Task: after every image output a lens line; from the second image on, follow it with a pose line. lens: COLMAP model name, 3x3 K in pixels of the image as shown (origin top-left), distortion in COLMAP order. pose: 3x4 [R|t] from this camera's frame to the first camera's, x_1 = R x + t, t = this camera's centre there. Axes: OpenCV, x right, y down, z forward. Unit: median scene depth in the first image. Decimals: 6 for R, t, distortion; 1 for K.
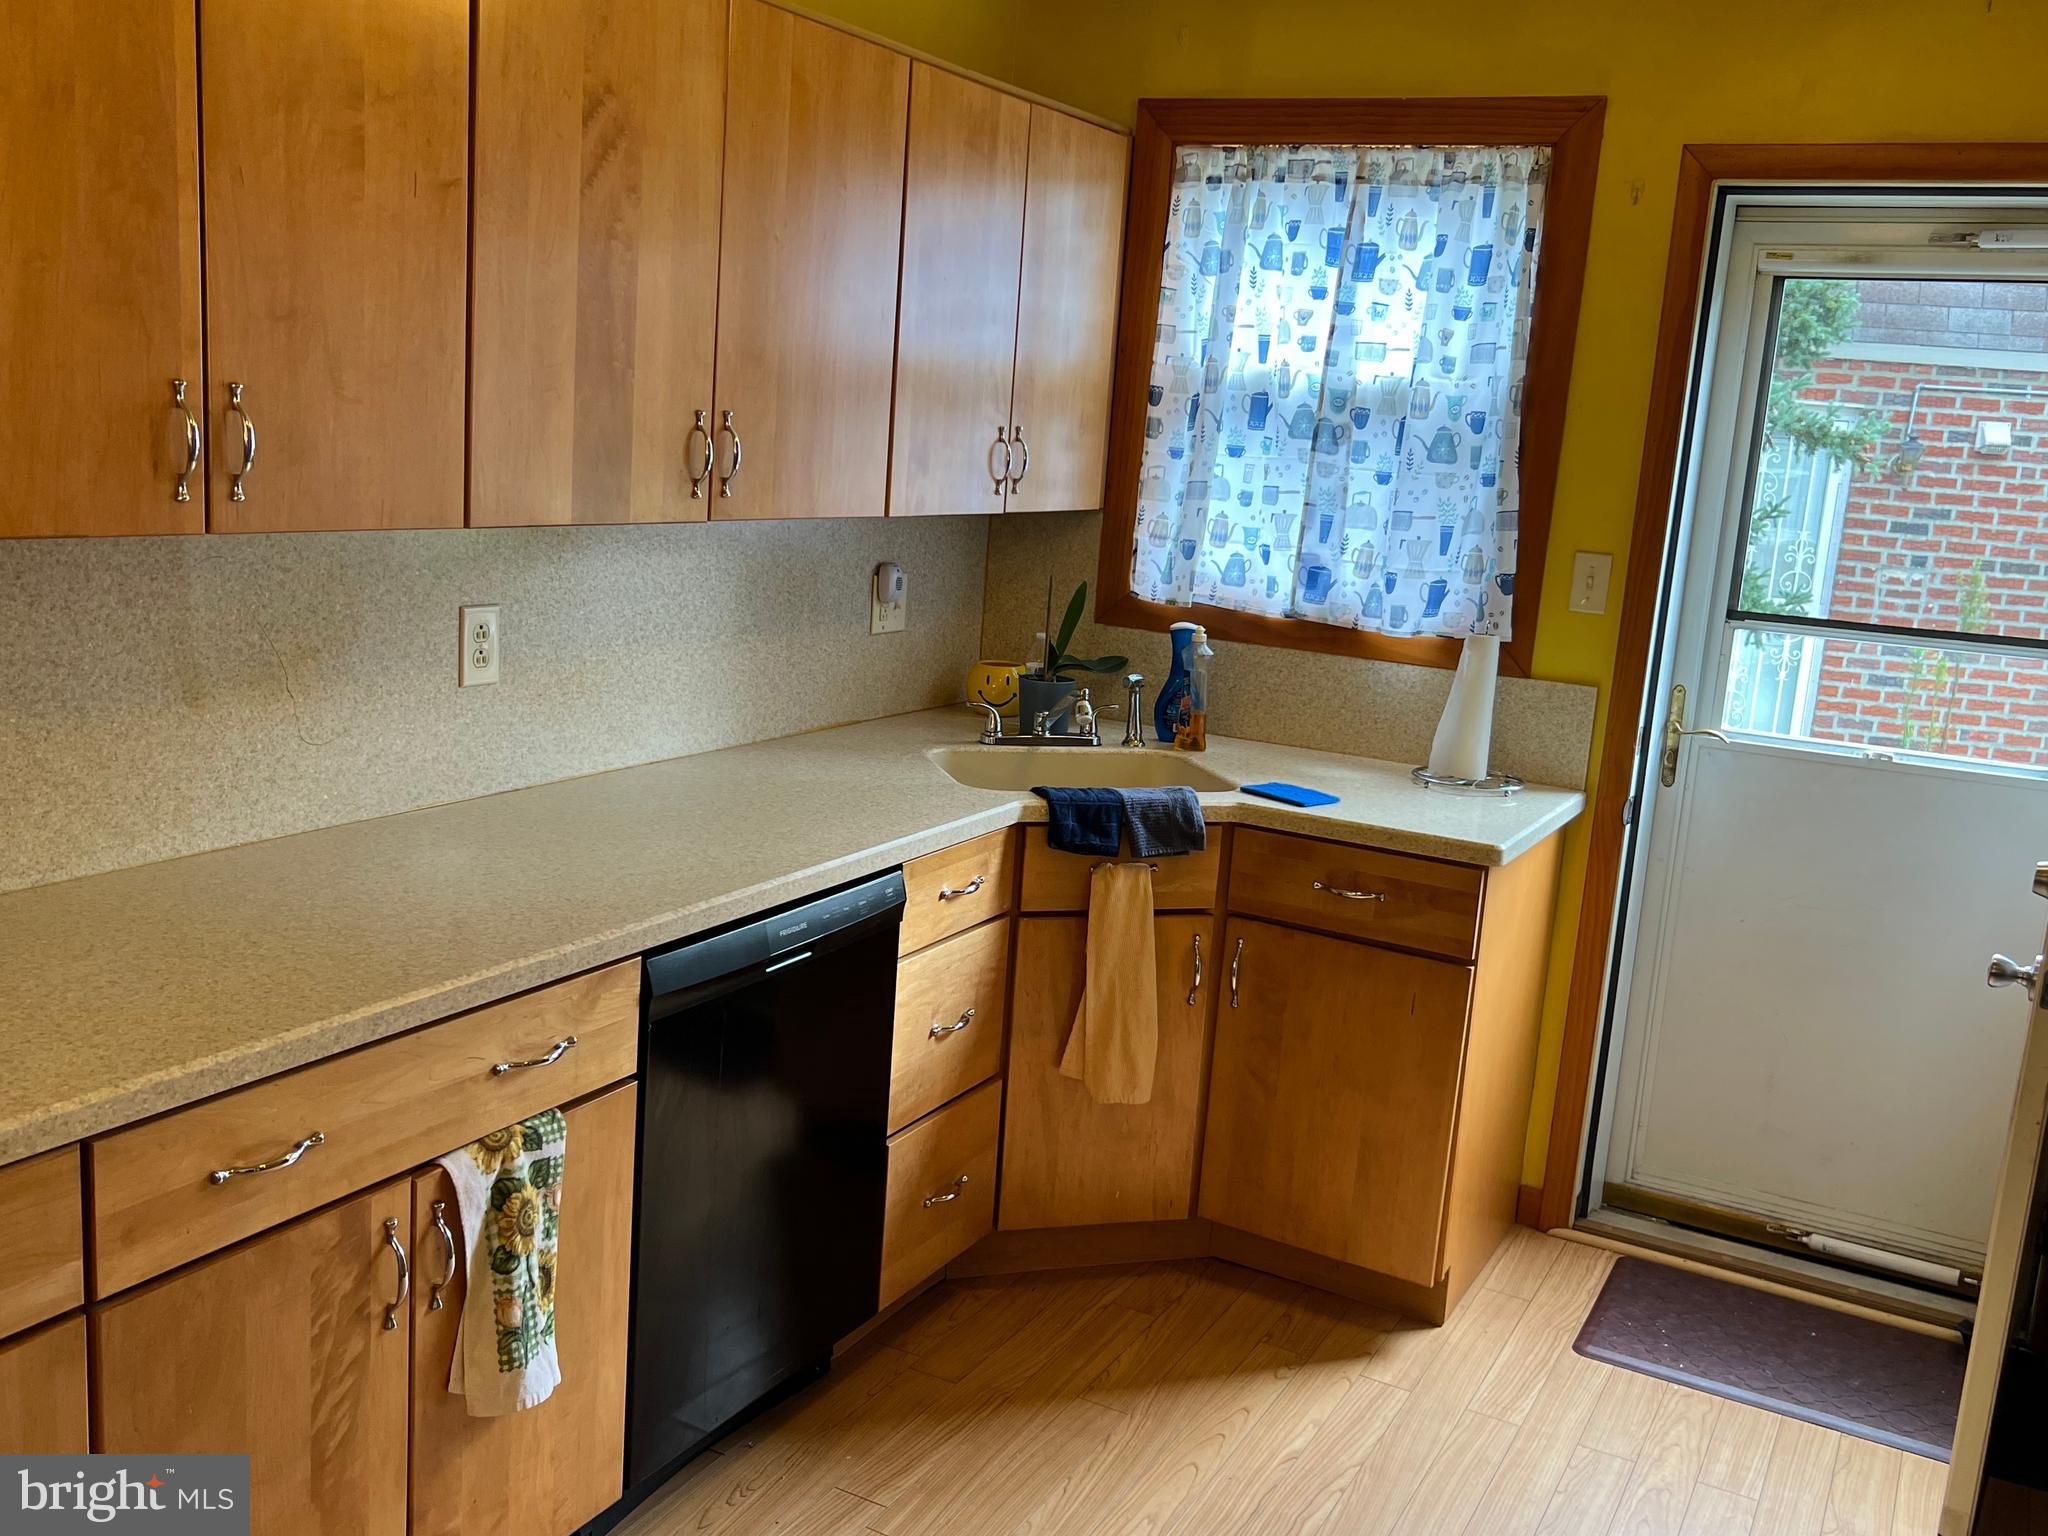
lens RADIAL K [[1827.6, 0, 1021.1], [0, 1827.6, 772.9], [0, 0, 1]] dist [-0.004109, 0.000567]
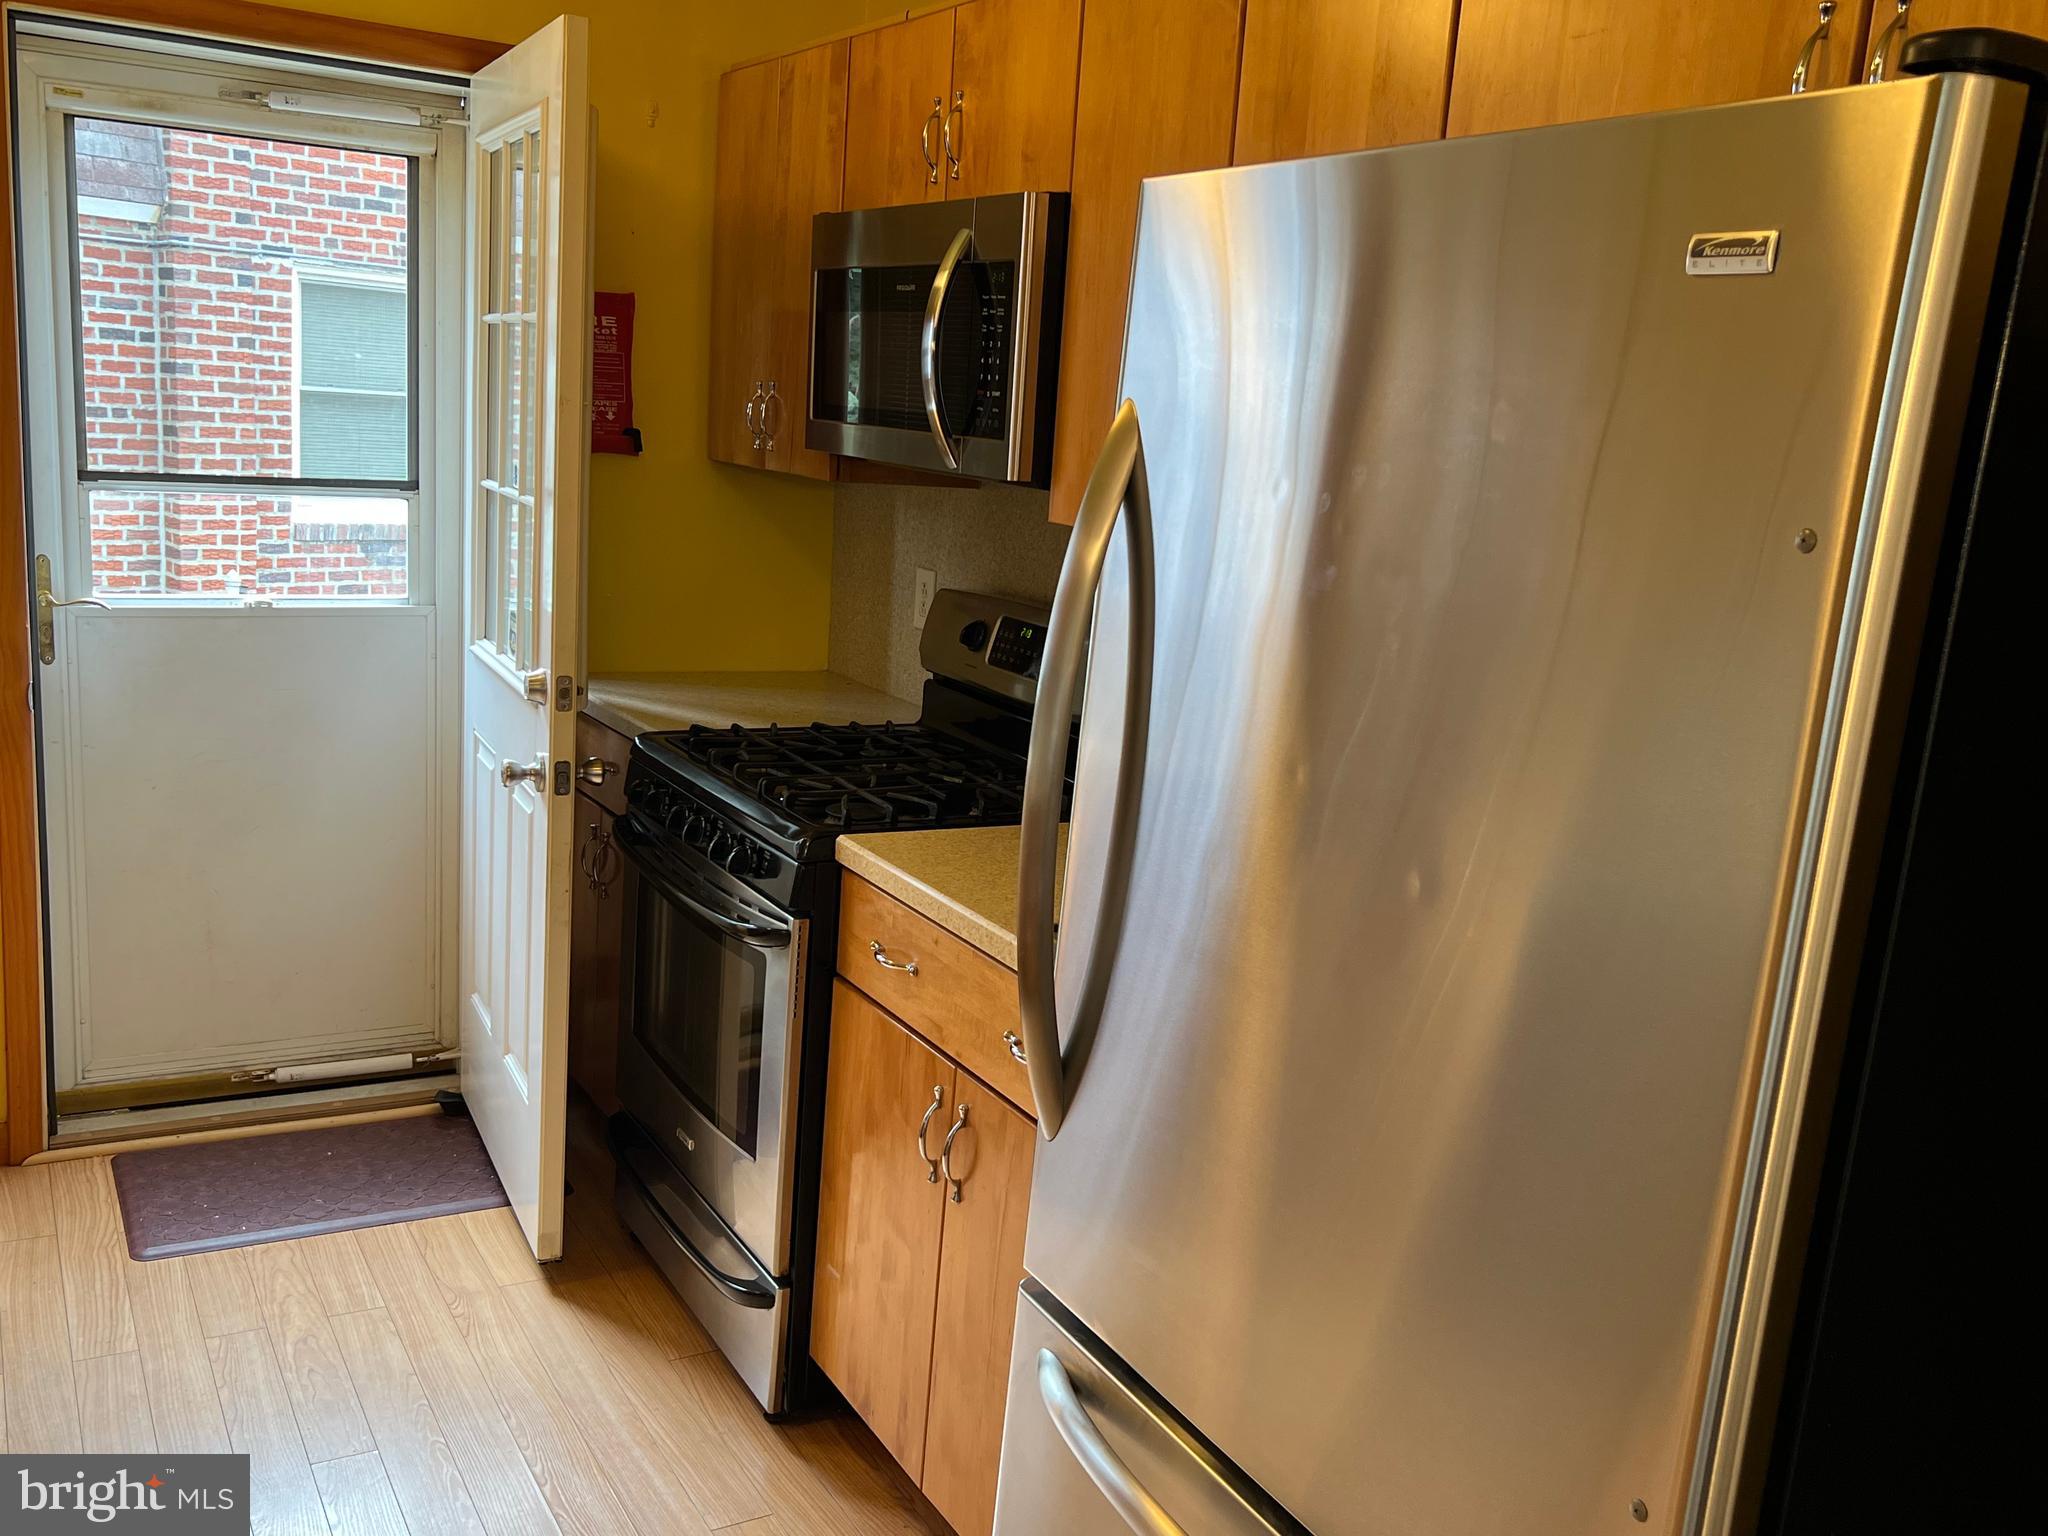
lens RADIAL K [[1827.6, 0, 1021.4], [0, 1827.6, 766.2], [0, 0, 1]] dist [-0.004109, 0.000567]
pose [[0.522264, -0.194426, 0.830325, -0.180127], [0.125601, 0.980582, 0.150609, -0.020456], [-0.843484, 0.025632, 0.536542, 0.082473]]
